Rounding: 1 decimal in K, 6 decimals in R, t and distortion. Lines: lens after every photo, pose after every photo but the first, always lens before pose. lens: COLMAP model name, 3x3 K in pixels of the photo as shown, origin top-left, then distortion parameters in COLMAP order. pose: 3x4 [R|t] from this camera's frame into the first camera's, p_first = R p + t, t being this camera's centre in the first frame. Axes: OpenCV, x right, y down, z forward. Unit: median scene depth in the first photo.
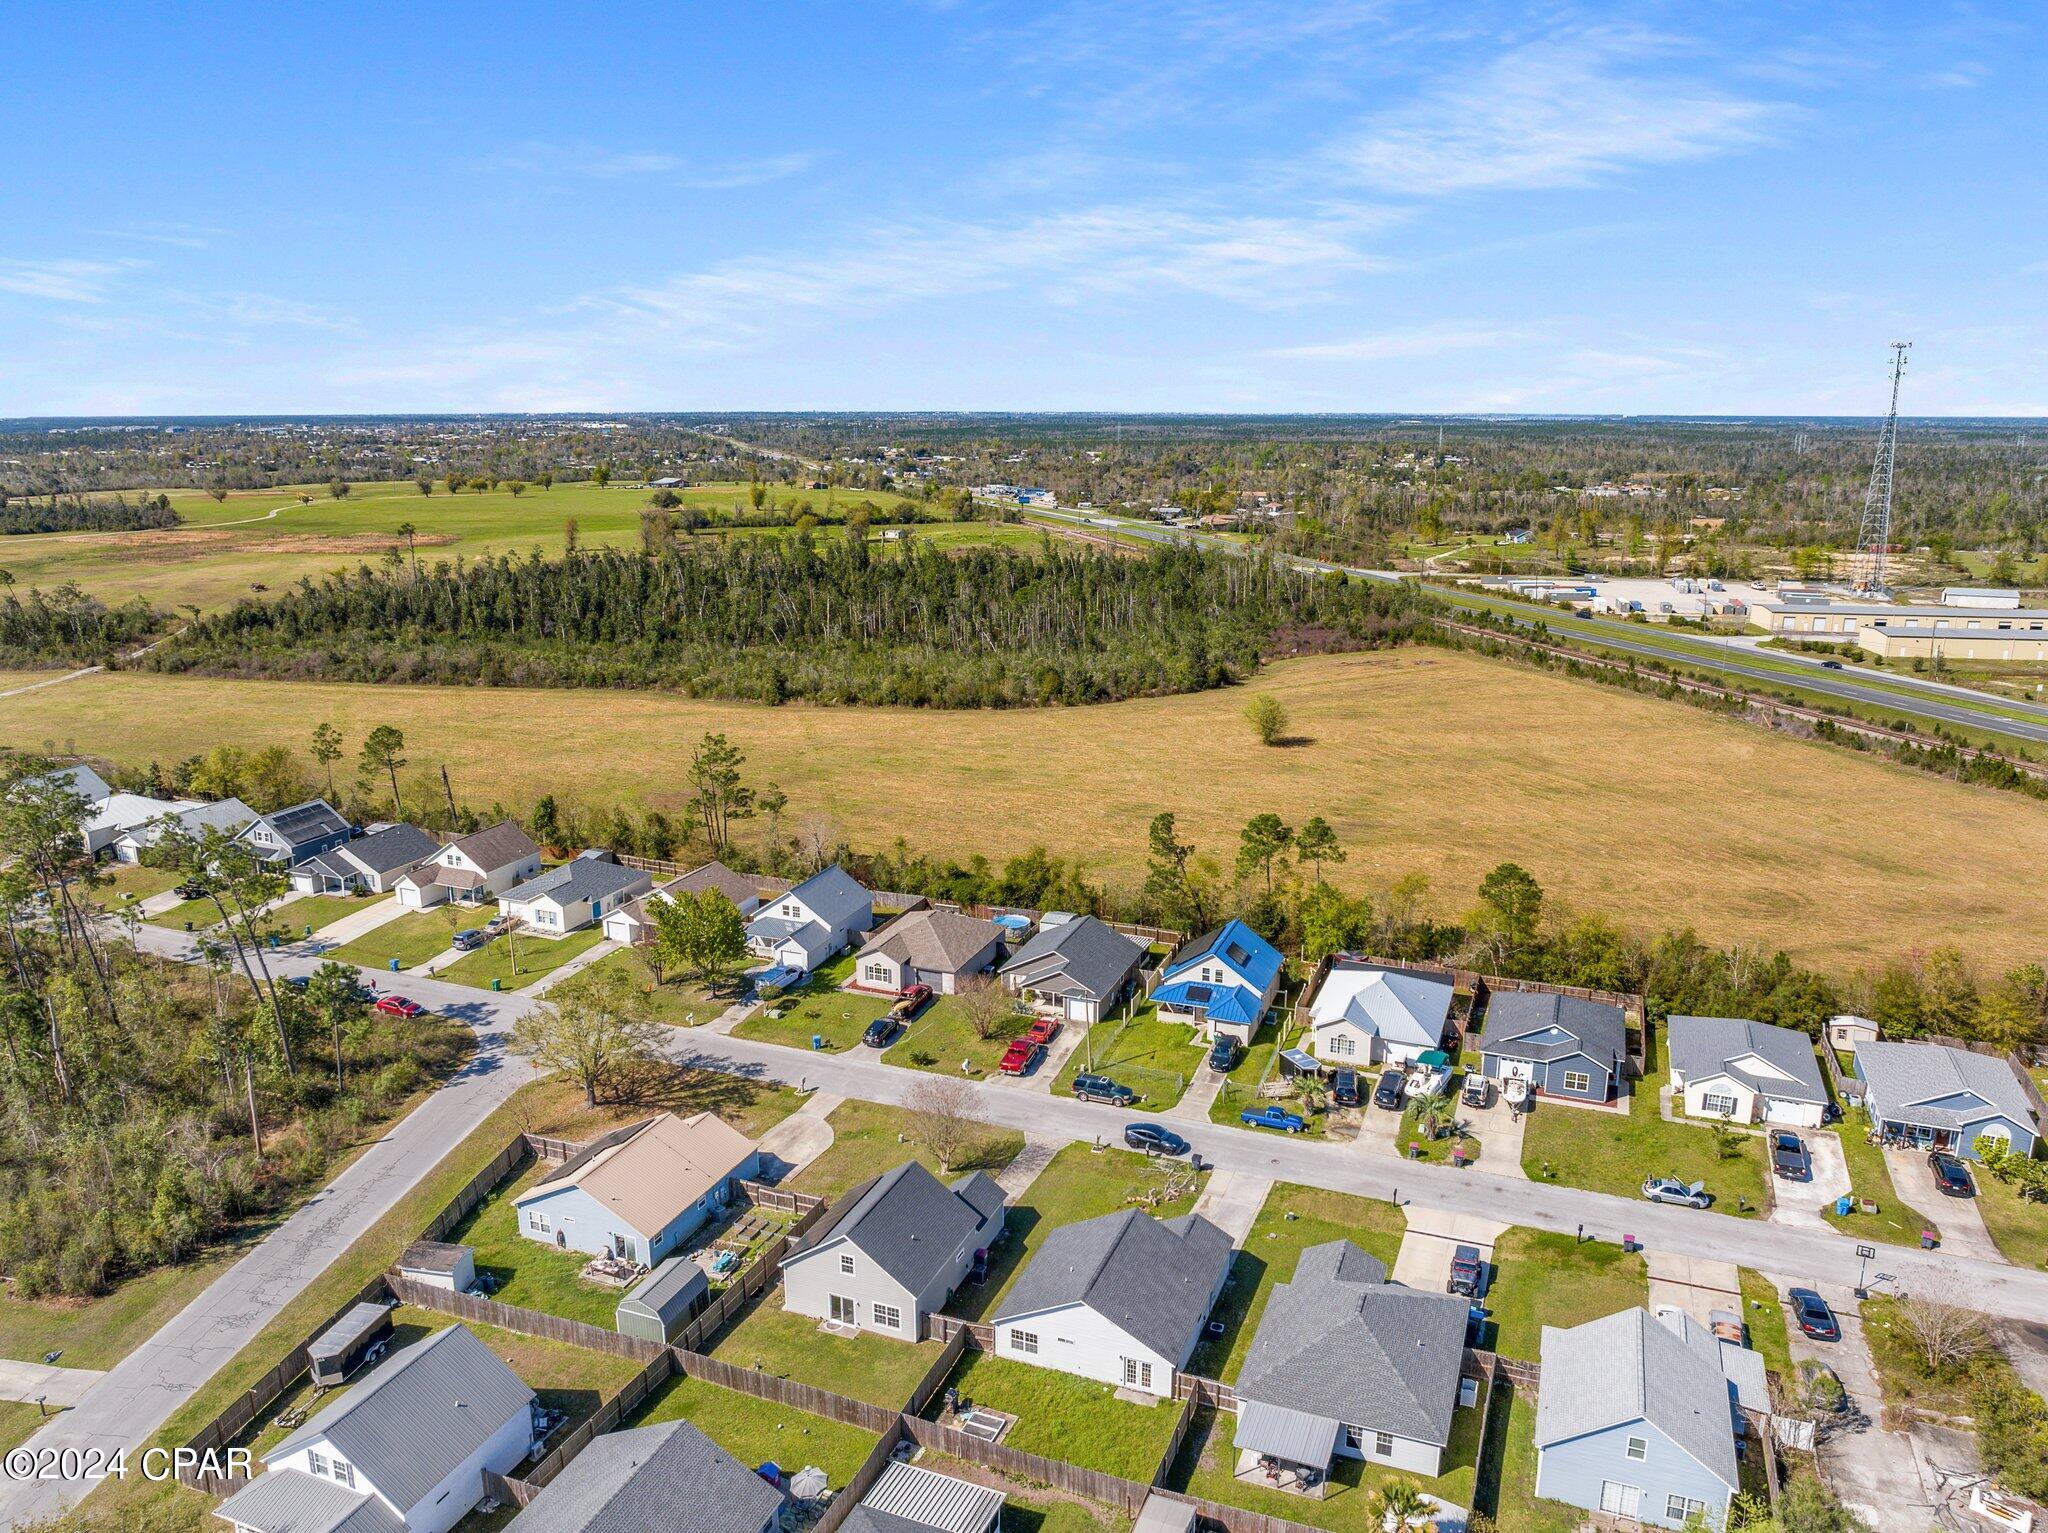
lens RADIAL K [[1435.6, 0, 1030.6], [0, 1435.6, 763.6], [0, 0, 1]] dist [-0.033095, 0.000928]
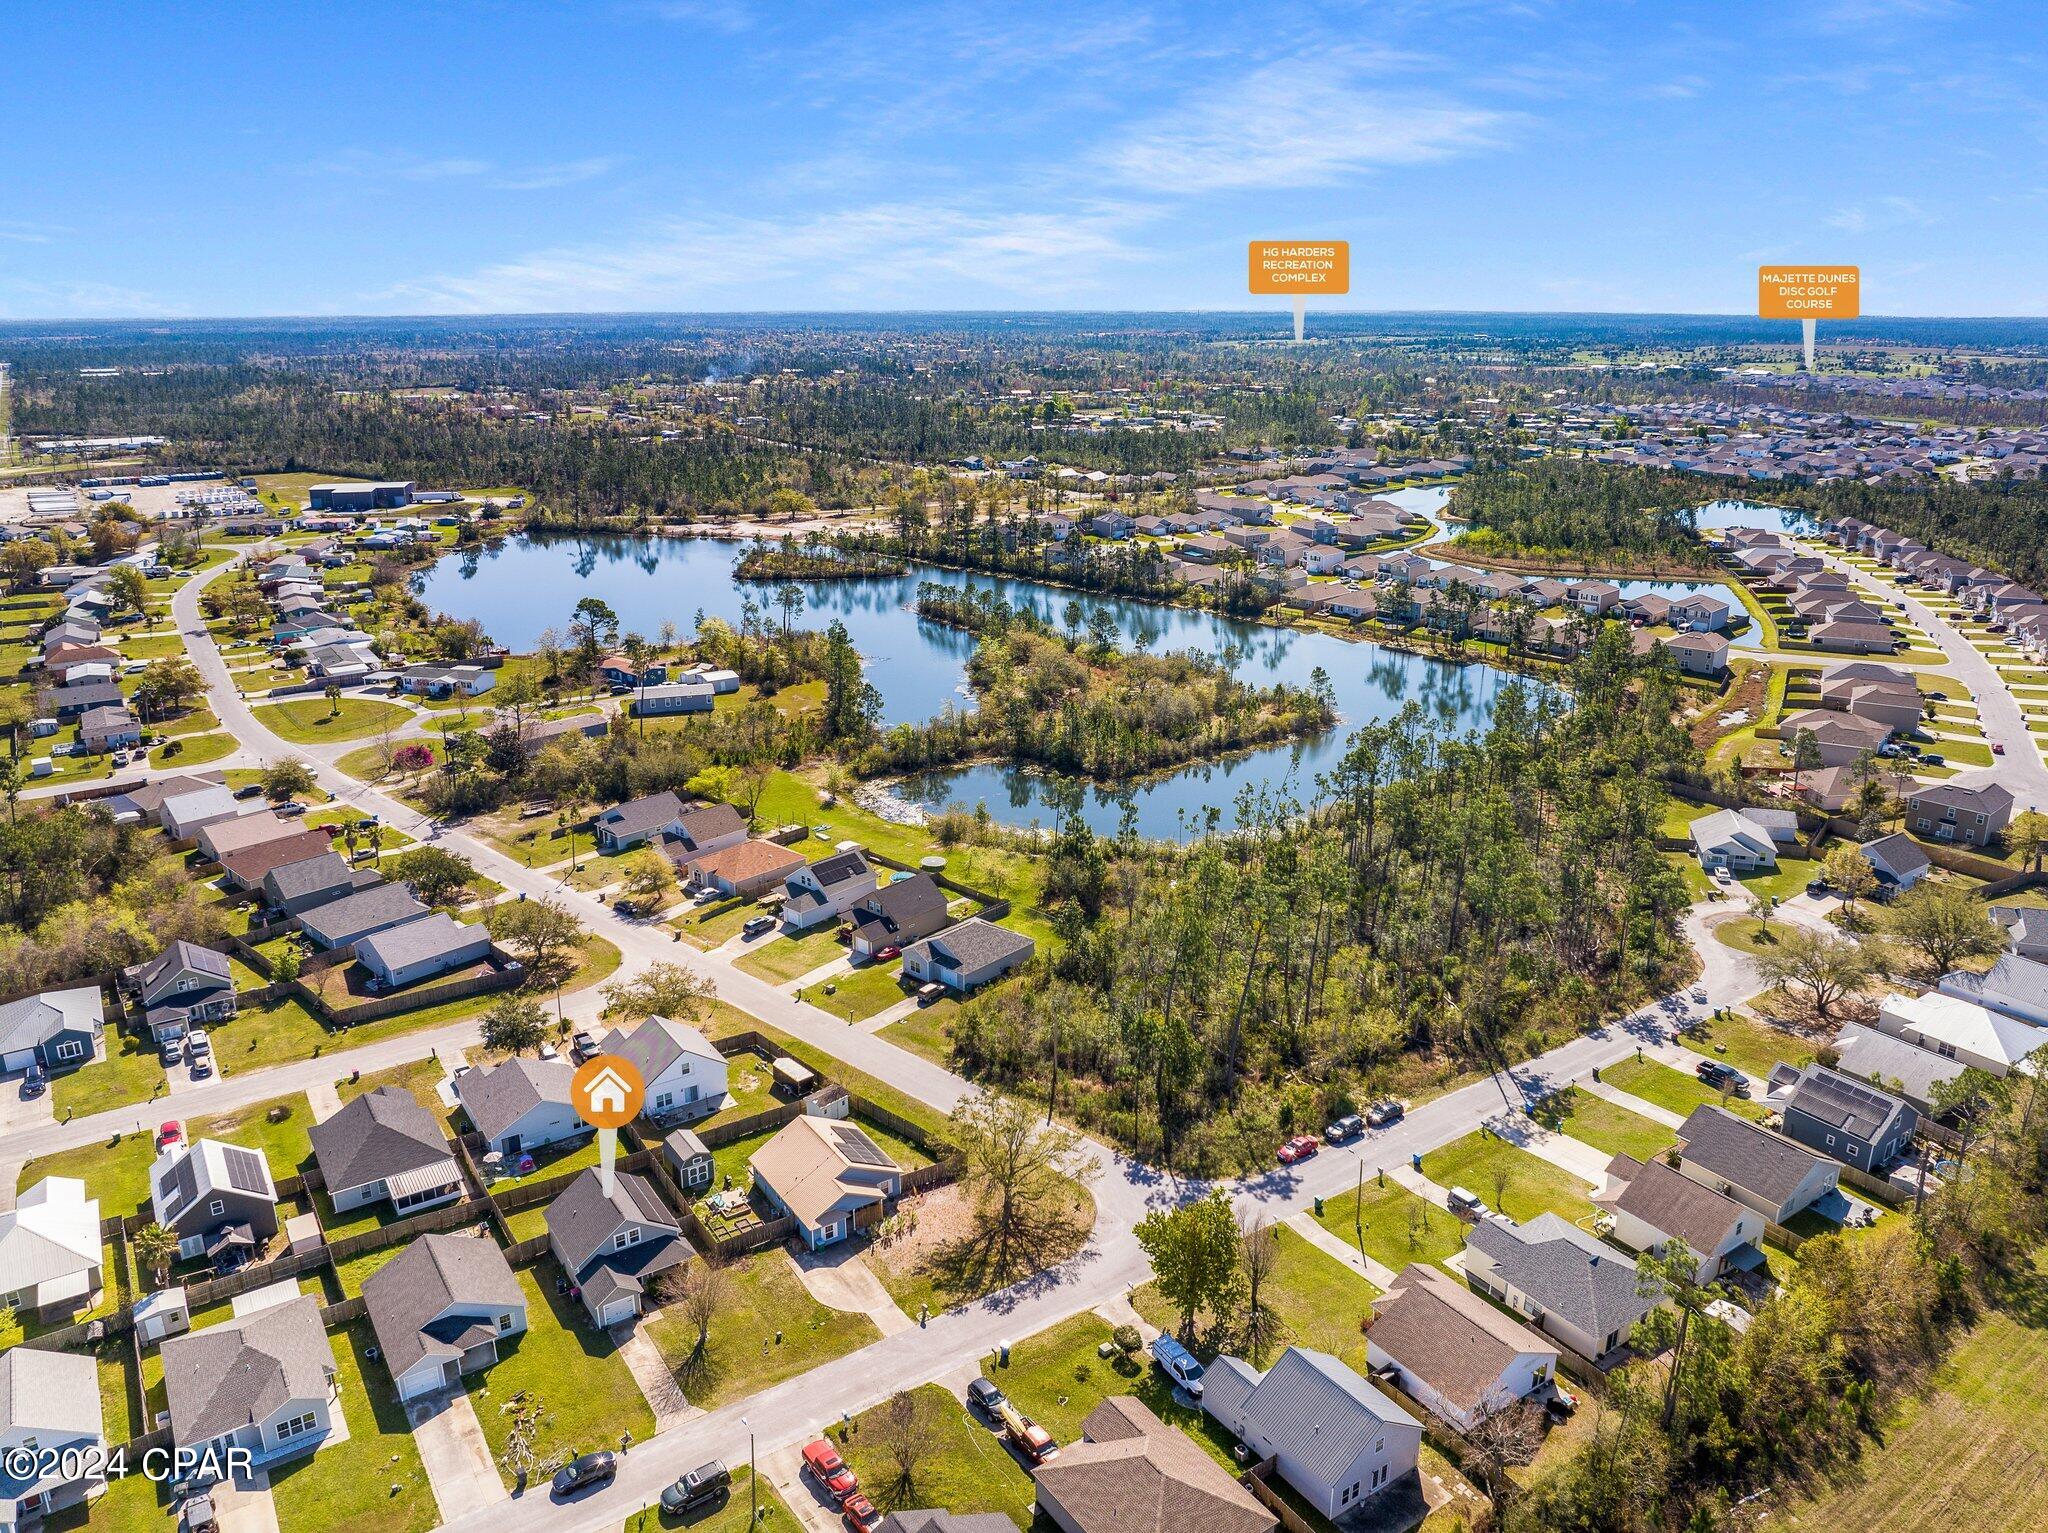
lens RADIAL K [[1435.6, 0, 1026.5], [0, 1435.6, 765.7], [0, 0, 1]] dist [-0.033095, 0.000928]
pose [[-0.566595, 0.252174, -0.784461, 0.544701], [-0.191618, 0.885597, 0.423085, -0.614999], [0.801407, 0.390034, -0.453454, 1.496041]]
